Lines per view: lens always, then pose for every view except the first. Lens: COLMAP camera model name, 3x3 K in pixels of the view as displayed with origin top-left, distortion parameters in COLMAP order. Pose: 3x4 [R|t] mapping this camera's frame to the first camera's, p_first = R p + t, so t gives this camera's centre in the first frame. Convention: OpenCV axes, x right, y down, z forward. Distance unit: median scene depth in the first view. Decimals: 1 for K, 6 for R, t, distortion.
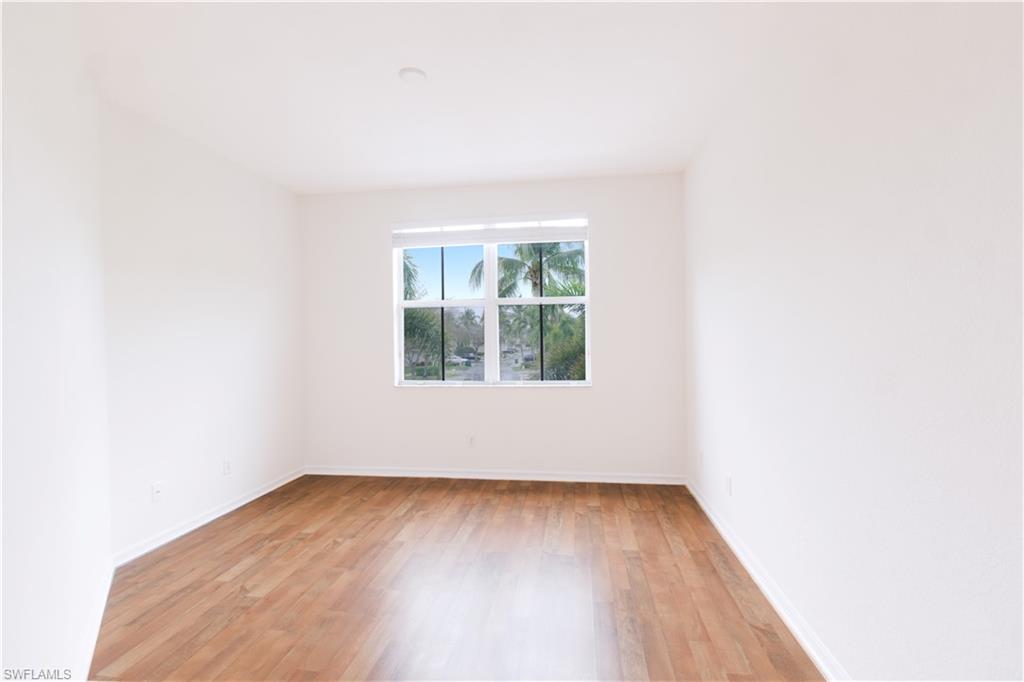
lens RADIAL K [[444.1, 0, 515.3], [0, 444.1, 341.2], [0, 0, 1]] dist [0.000960, -0.000347]
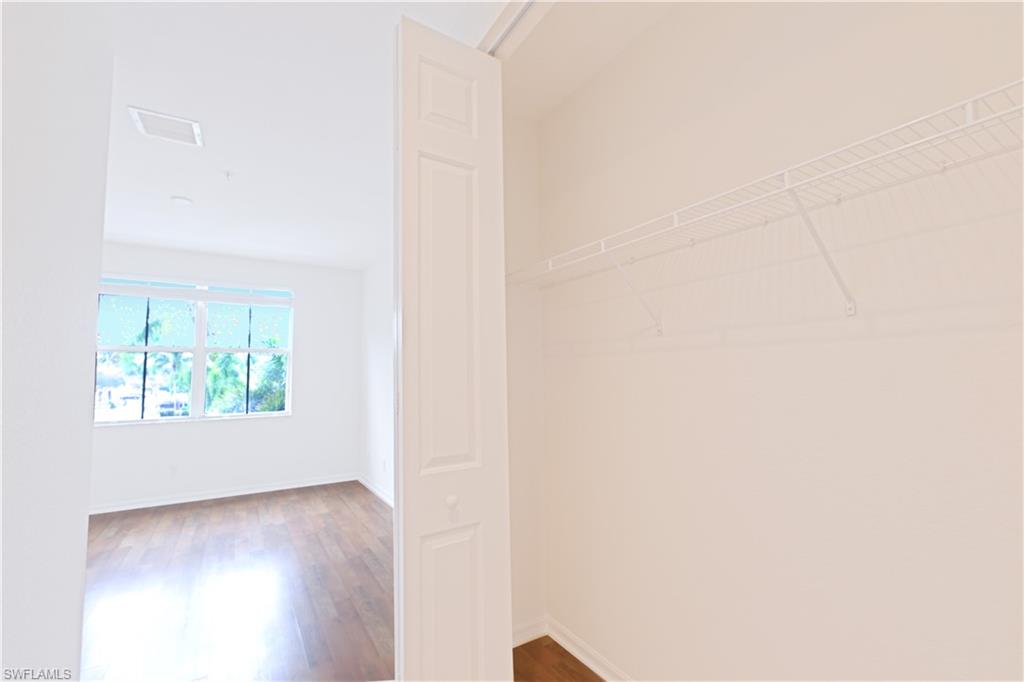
lens RADIAL K [[444.1, 0, 514.6], [0, 444.1, 343.1], [0, 0, 1]] dist [0.000960, -0.000347]
pose [[0.765940, 0.046945, 0.641196, -0.223721], [0.009080, 0.996441, -0.083800, 0.003548], [-0.642848, 0.070007, 0.762788, -0.584327]]
